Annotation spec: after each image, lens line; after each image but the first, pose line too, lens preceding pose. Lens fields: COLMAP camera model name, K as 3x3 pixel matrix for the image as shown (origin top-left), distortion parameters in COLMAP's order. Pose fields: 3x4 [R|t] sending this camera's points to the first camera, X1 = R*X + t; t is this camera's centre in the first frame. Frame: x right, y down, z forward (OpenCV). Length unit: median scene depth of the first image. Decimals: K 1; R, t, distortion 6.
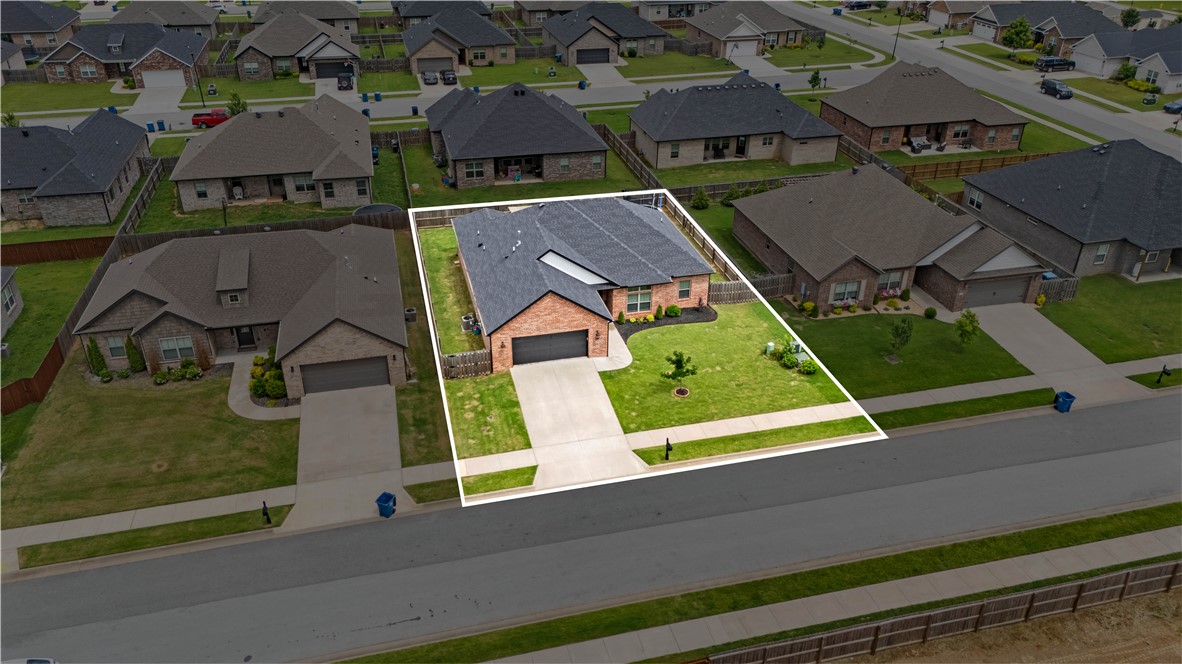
lens RADIAL K [[896.1, 0, 591.0], [0, 896.1, 332.0], [0, 0, 1]] dist [0.069538, -0.000765]
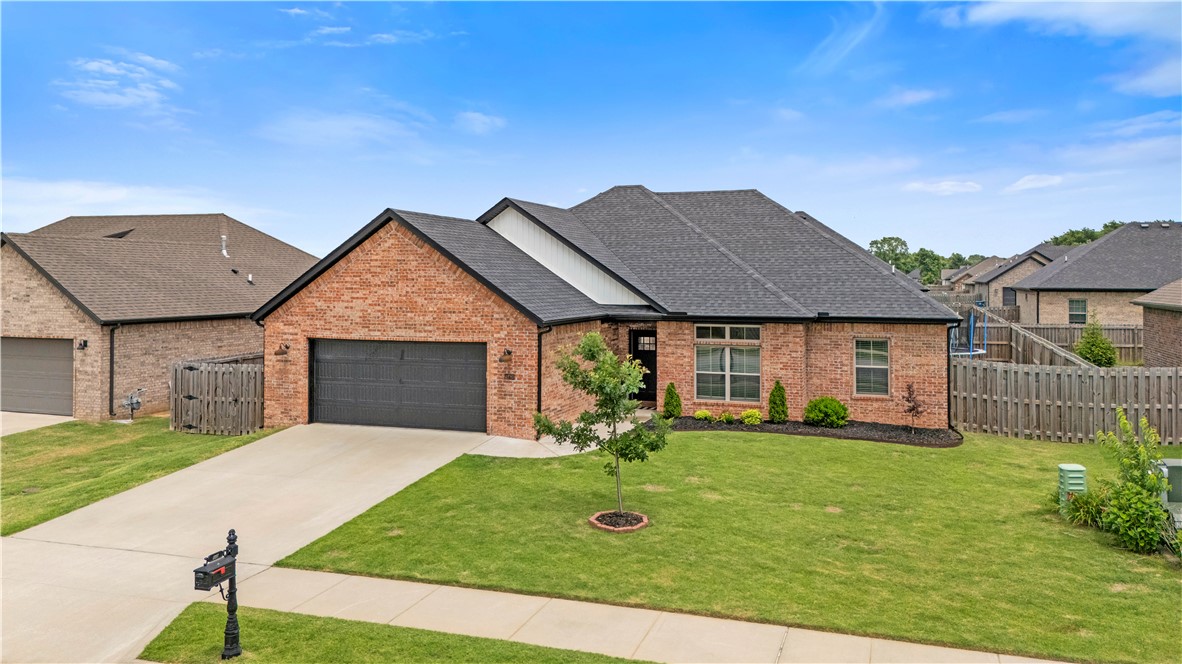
lens RADIAL K [[874.2, 0, 591.0], [0, 874.2, 332.0], [0, 0, 1]] dist [0.009085, 0.001746]
pose [[0.840995, 0.031797, -0.540107, 0.215744], [-0.264882, 0.894651, -0.359774, 0.105102], [0.471767, 0.445633, 0.760820, 0.724987]]
